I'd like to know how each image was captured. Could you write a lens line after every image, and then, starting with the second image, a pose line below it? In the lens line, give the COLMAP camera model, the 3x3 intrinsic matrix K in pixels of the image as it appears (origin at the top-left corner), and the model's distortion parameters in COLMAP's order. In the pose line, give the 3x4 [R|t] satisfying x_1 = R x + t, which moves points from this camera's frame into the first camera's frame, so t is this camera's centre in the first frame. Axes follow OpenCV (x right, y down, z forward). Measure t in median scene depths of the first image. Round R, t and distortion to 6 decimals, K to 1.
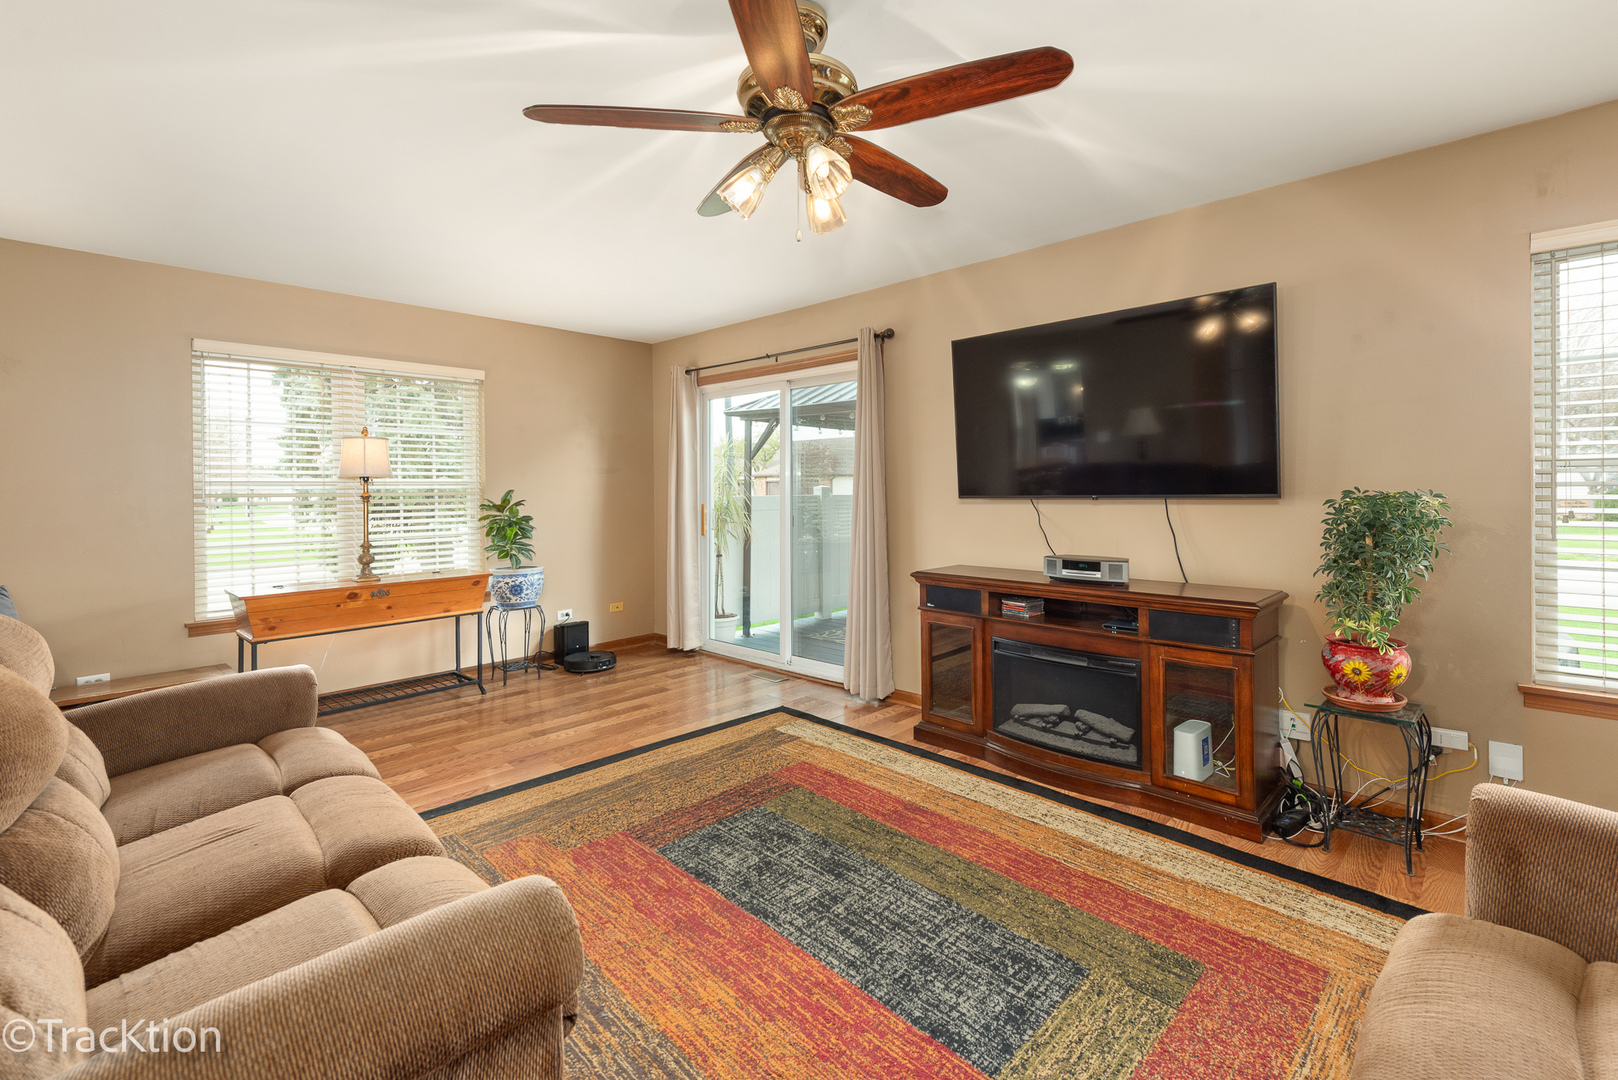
lens RADIAL K [[724.2, 0, 812.8], [0, 724.2, 492.3], [0, 0, 1]] dist [0.014128, -0.000194]
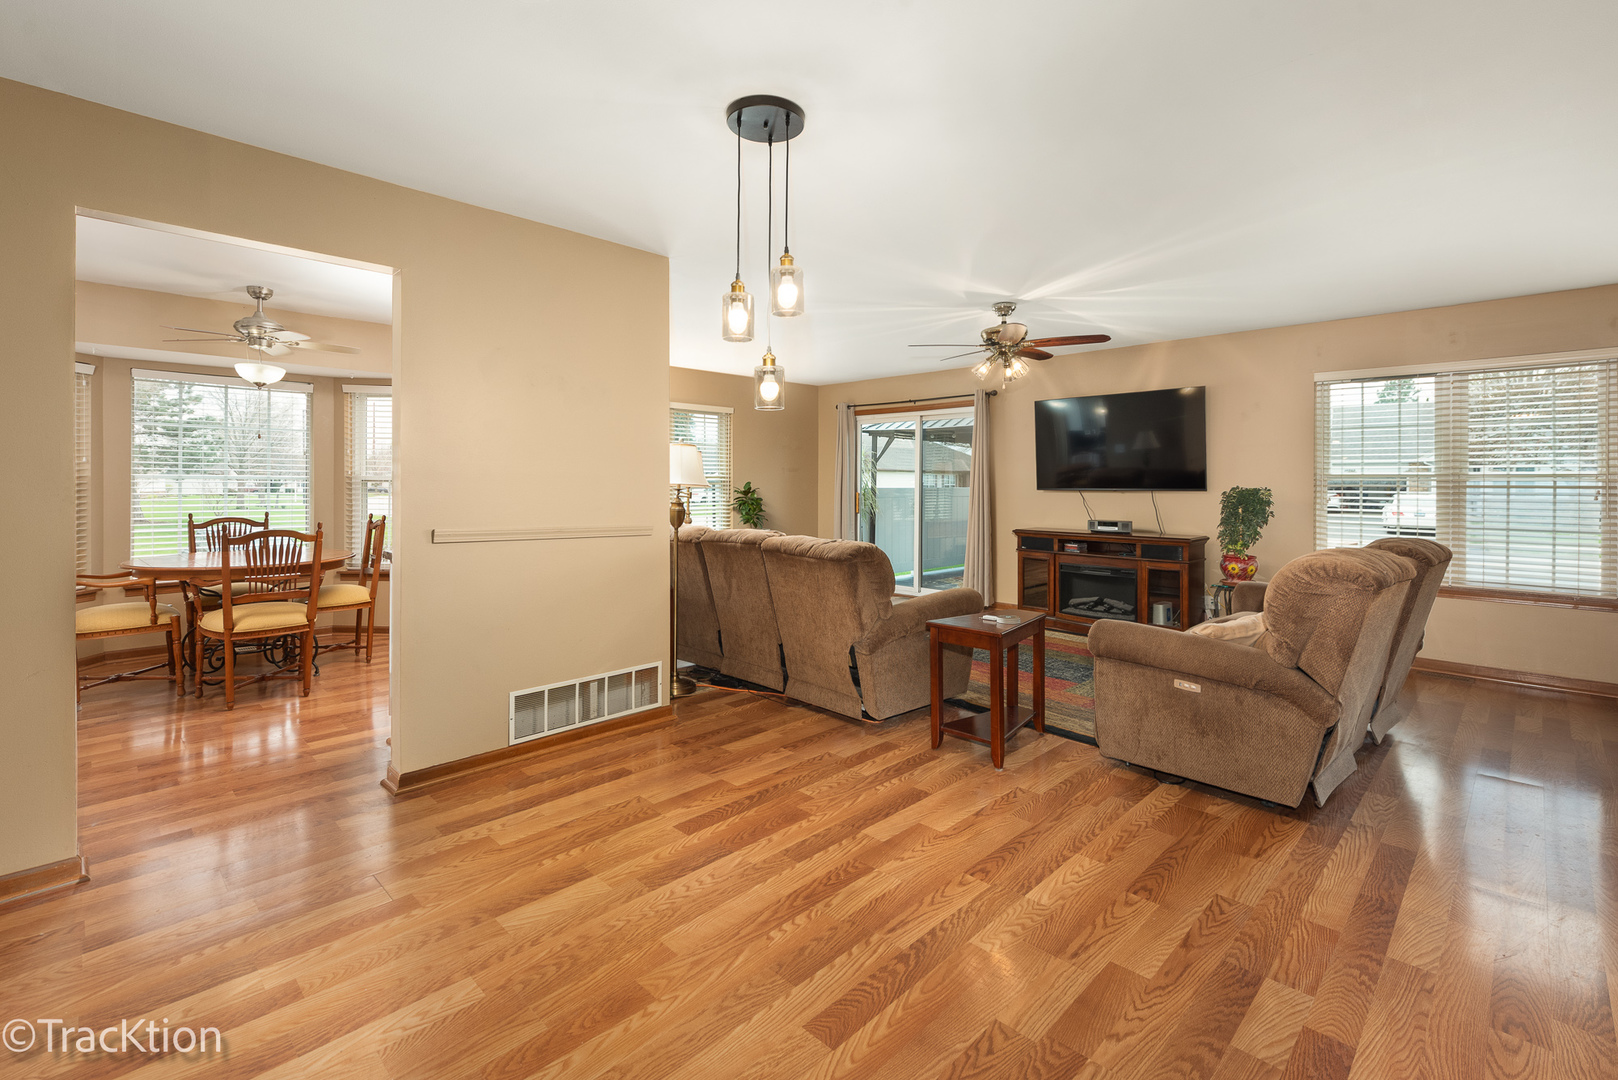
lens RADIAL K [[724.2, 0, 812.0], [0, 724.2, 484.6], [0, 0, 1]] dist [0.014128, -0.000194]
pose [[0.999731, 0.011162, -0.020323, -0.343412], [-0.011217, 0.999934, -0.002610, 0.007251], [0.020292, 0.002837, 0.999790, -0.860581]]
